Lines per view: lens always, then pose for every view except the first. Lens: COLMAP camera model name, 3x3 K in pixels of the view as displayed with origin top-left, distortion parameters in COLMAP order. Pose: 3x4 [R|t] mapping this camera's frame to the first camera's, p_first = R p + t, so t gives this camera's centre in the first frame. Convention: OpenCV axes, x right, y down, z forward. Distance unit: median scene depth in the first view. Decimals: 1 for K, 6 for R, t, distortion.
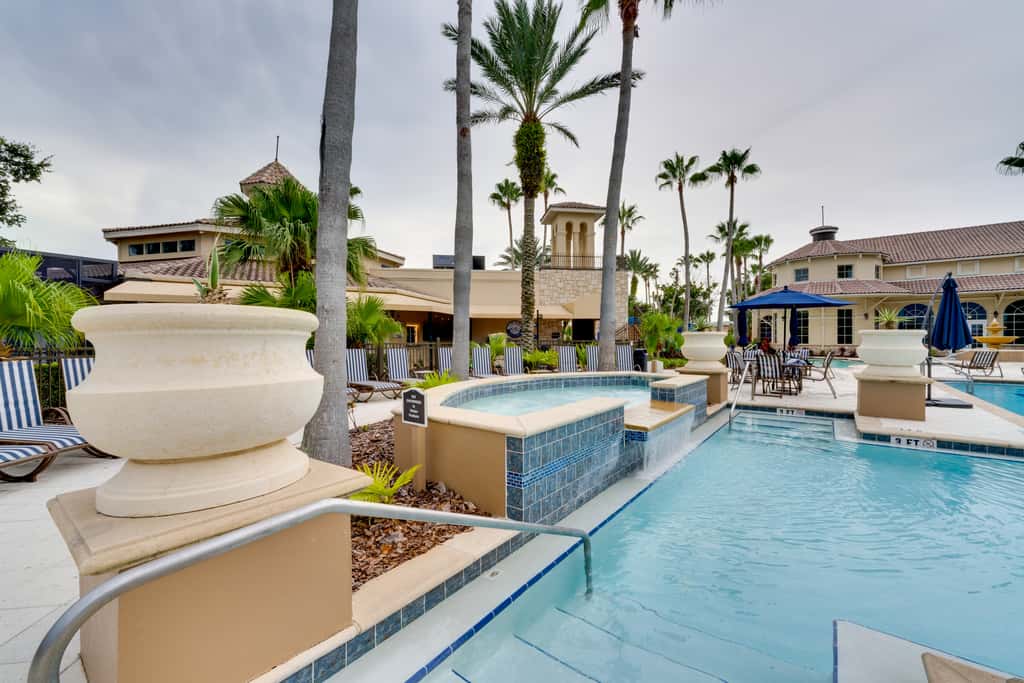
lens RADIAL K [[420.2, 0, 512.0], [0, 420.2, 341.5], [0, 0, 1]] dist [-0.000308, -0.000100]
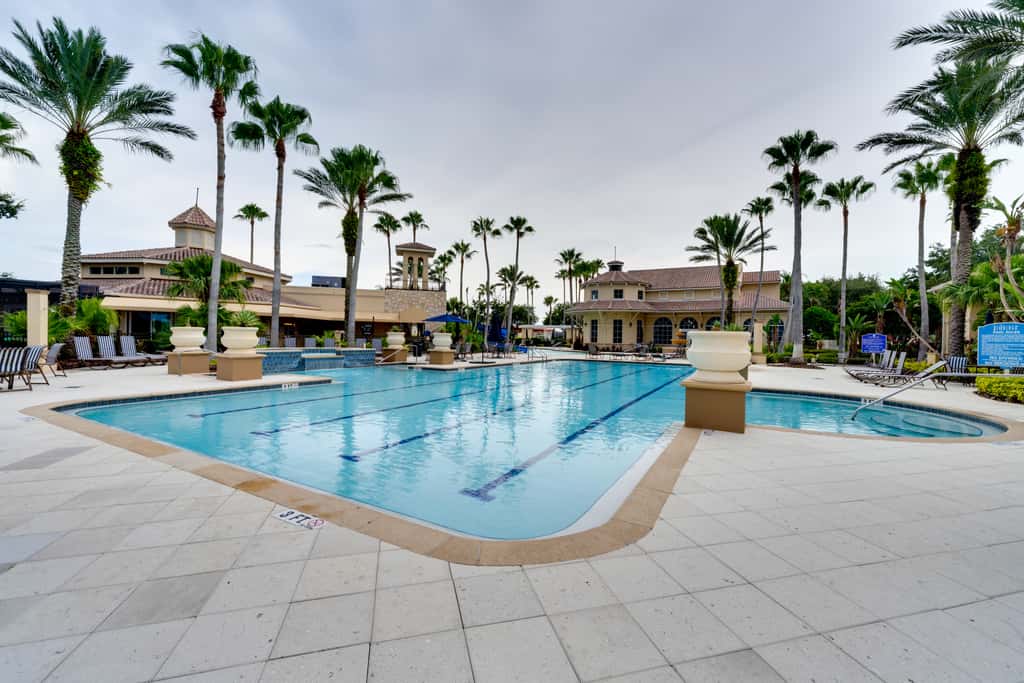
lens RADIAL K [[420.2, 0, 512.0], [0, 420.2, 341.5], [0, 0, 1]] dist [-0.000308, -0.000100]
pose [[0.989727, 0.019749, 0.141596, 0.279438], [-0.020483, 0.999783, 0.003724, 0.002438], [-0.141492, -0.006586, 0.989917, -0.515770]]
